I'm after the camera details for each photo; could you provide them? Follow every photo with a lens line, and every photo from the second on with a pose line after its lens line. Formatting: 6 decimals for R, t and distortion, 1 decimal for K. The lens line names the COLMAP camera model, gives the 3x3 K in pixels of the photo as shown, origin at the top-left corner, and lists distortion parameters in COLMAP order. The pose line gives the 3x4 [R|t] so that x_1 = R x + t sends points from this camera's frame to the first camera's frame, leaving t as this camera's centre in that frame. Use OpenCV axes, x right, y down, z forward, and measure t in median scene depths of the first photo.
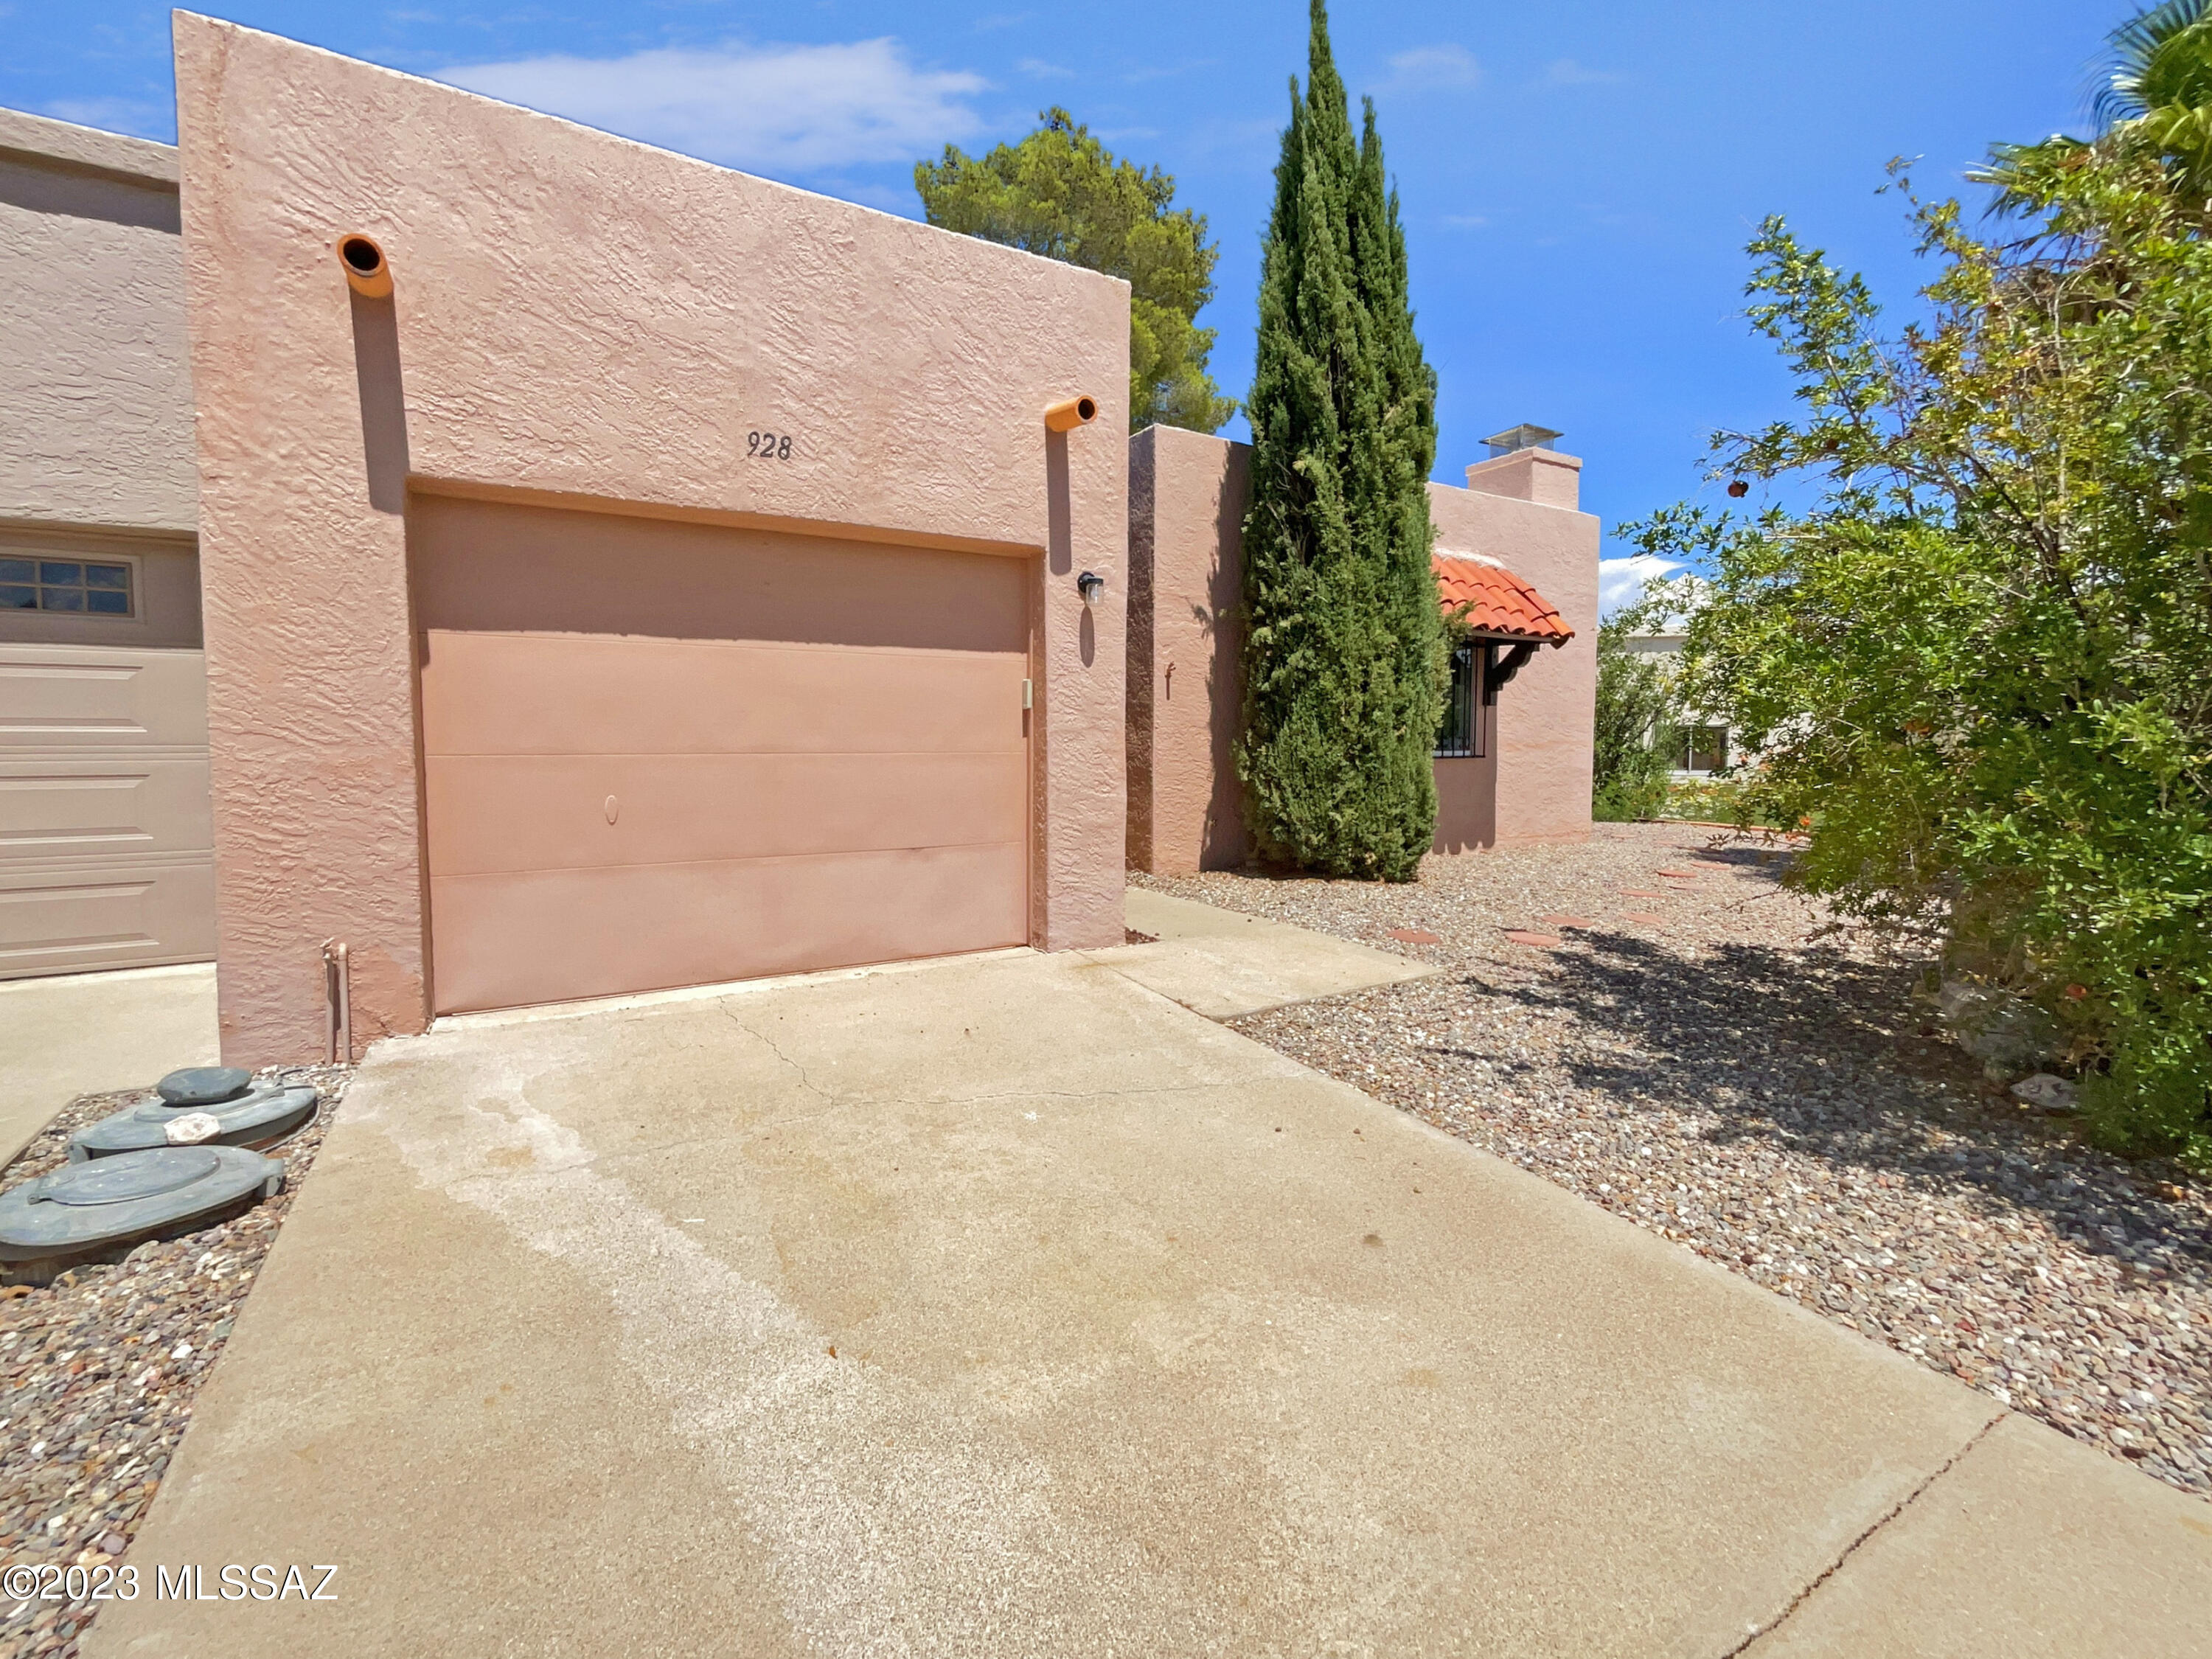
lens RADIAL K [[880.6, 0, 1106.4], [0, 880.6, 723.5], [0, 0, 1]] dist [-0.000218, -0.000067]
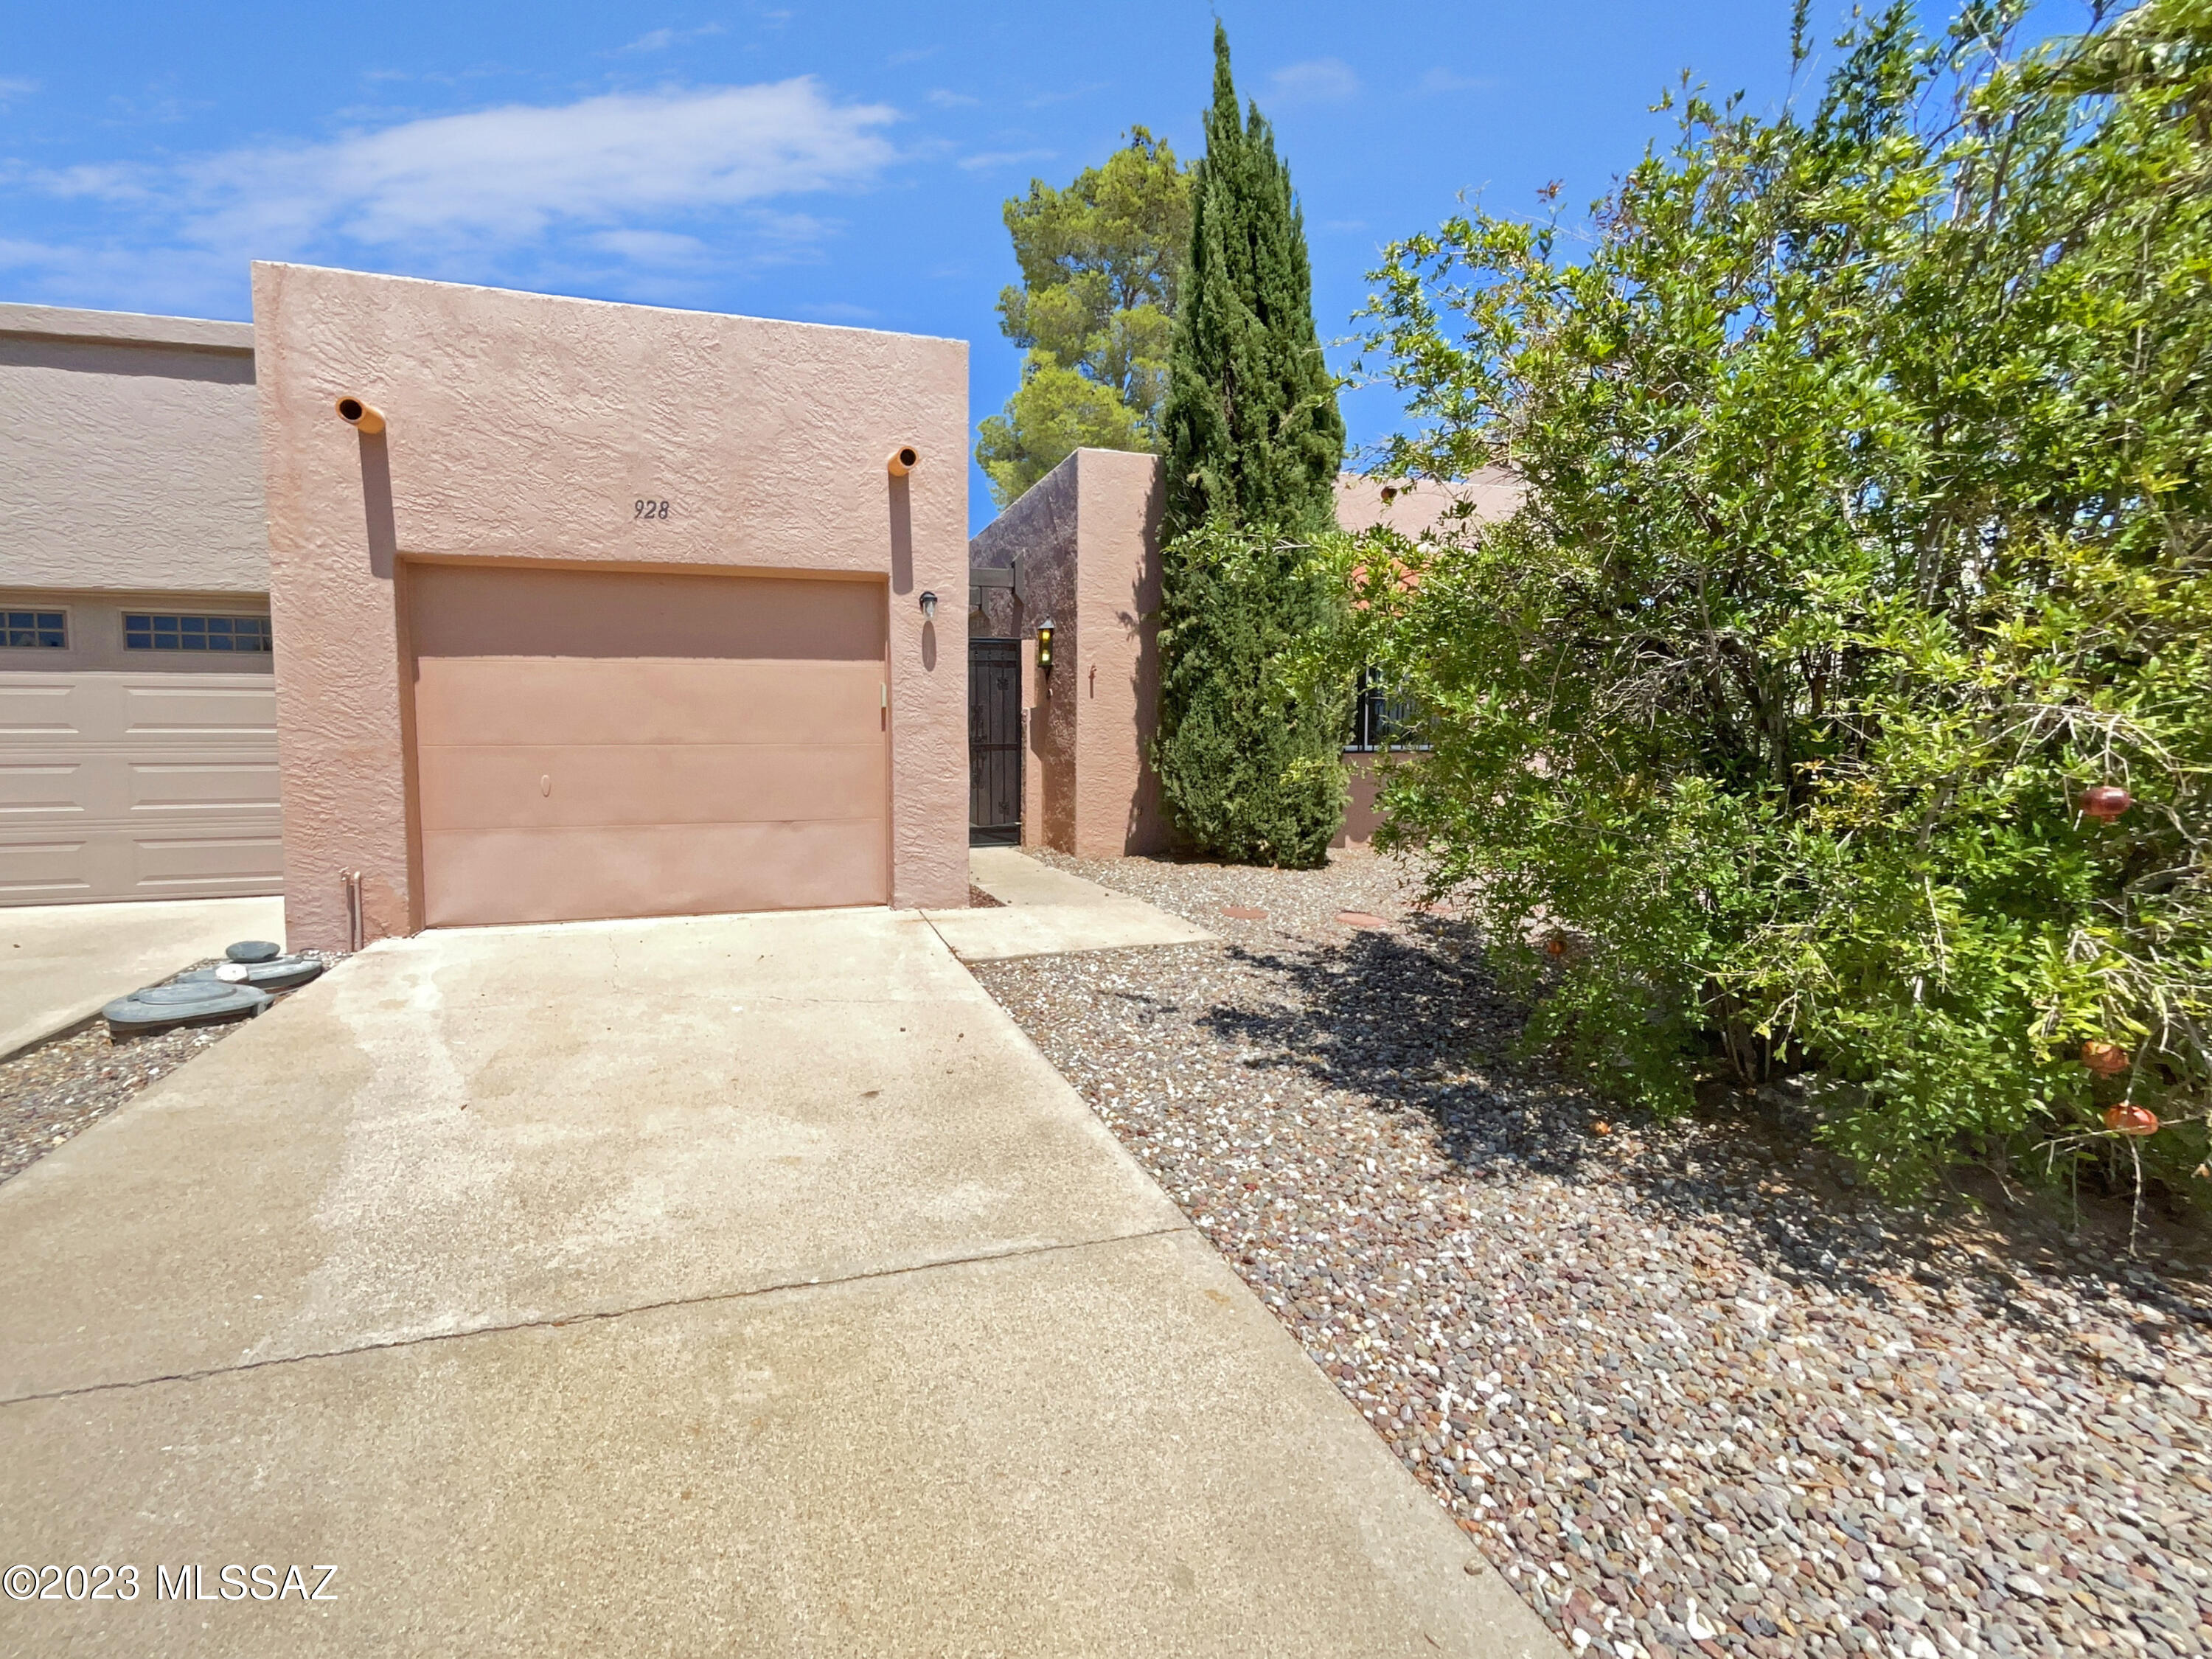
lens RADIAL K [[910.1, 0, 1111.3], [0, 910.1, 729.0], [0, 0, 1]] dist [-0.006098, 0.004416]
pose [[0.973787, -0.009692, -0.227253, 0.533009], [0.010288, 0.999946, 0.001437, 0.015029], [0.227227, -0.003737, 0.973835, -0.148407]]
